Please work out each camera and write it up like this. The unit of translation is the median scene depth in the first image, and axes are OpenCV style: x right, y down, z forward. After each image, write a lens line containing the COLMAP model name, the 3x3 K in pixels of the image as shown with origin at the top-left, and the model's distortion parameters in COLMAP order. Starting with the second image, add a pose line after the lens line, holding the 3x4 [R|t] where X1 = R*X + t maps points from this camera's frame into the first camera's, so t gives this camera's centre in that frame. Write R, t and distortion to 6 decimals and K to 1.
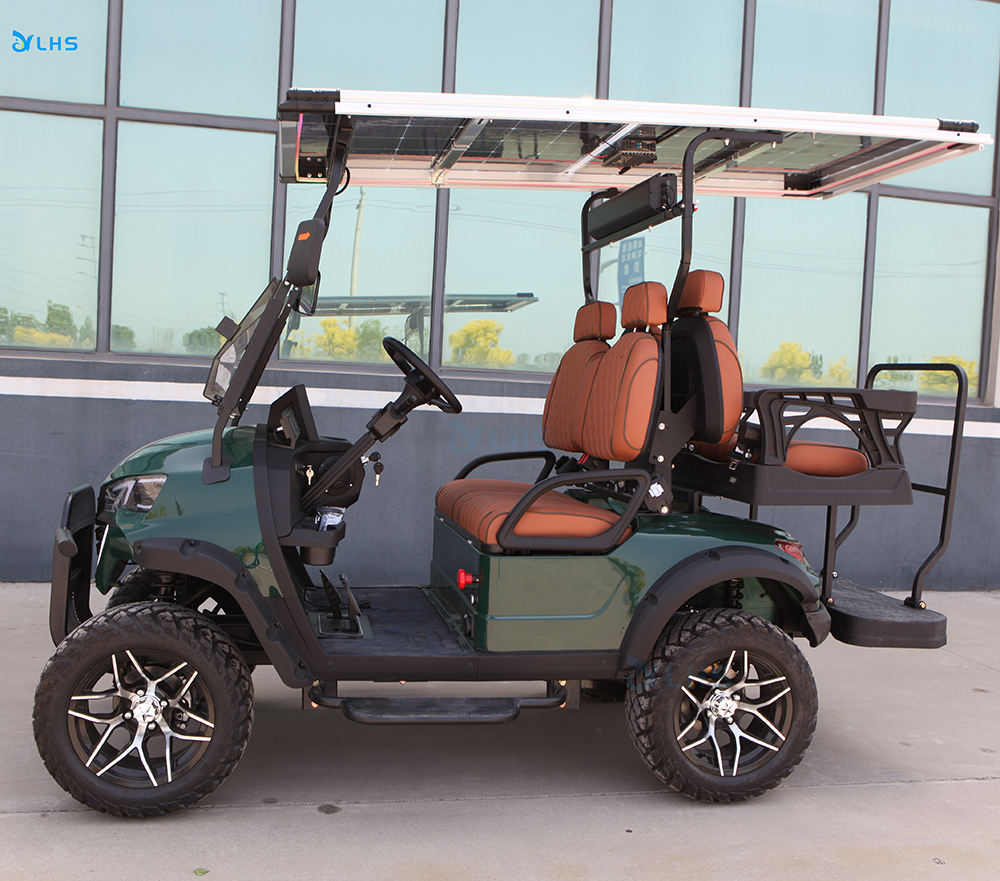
lens RADIAL K [[1088.8, 0, 501.5], [0, 1088.8, 447.2], [0, 0, 1]] dist [-0.060714, 0.000000]
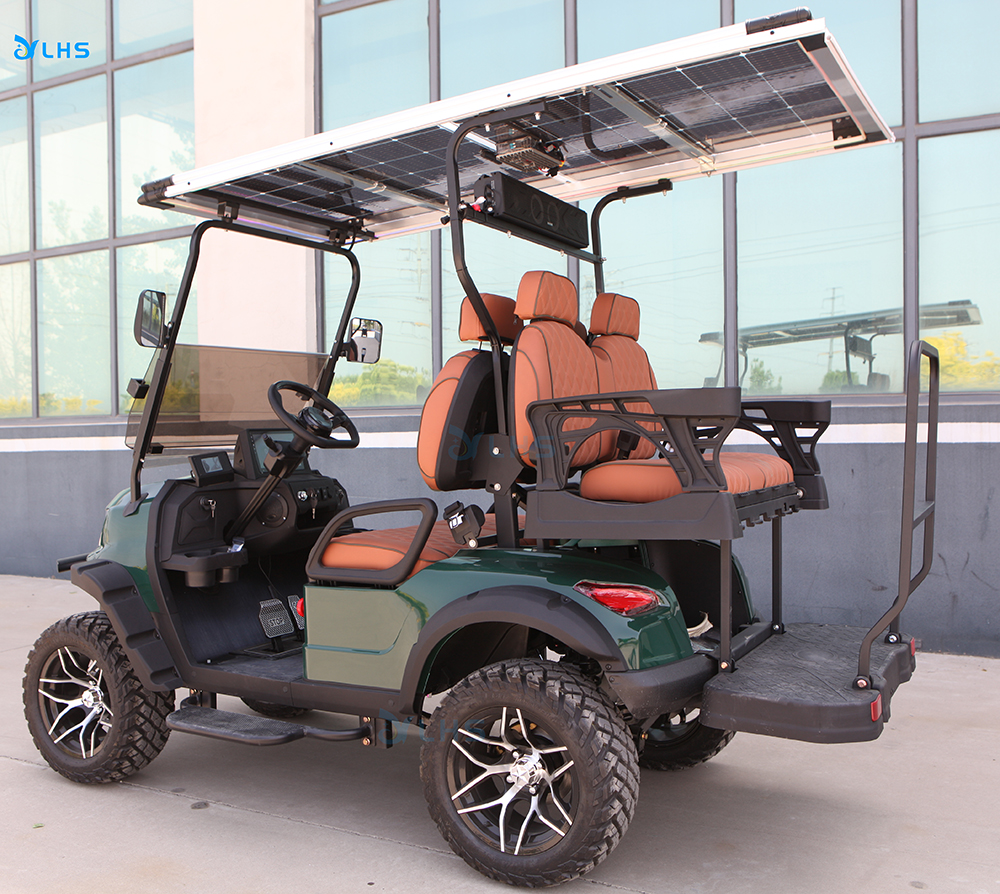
lens RADIAL K [[1083.1, 0, 472.5], [0, 1083.1, 448.7], [0, 0, 1]] dist [-0.052563, 0.000000]
pose [[0.735675, -0.049619, -0.675514, 0.788771], [0.020312, 0.998481, -0.051220, 0.026180], [0.677030, 0.023960, 0.735566, 0.345871]]
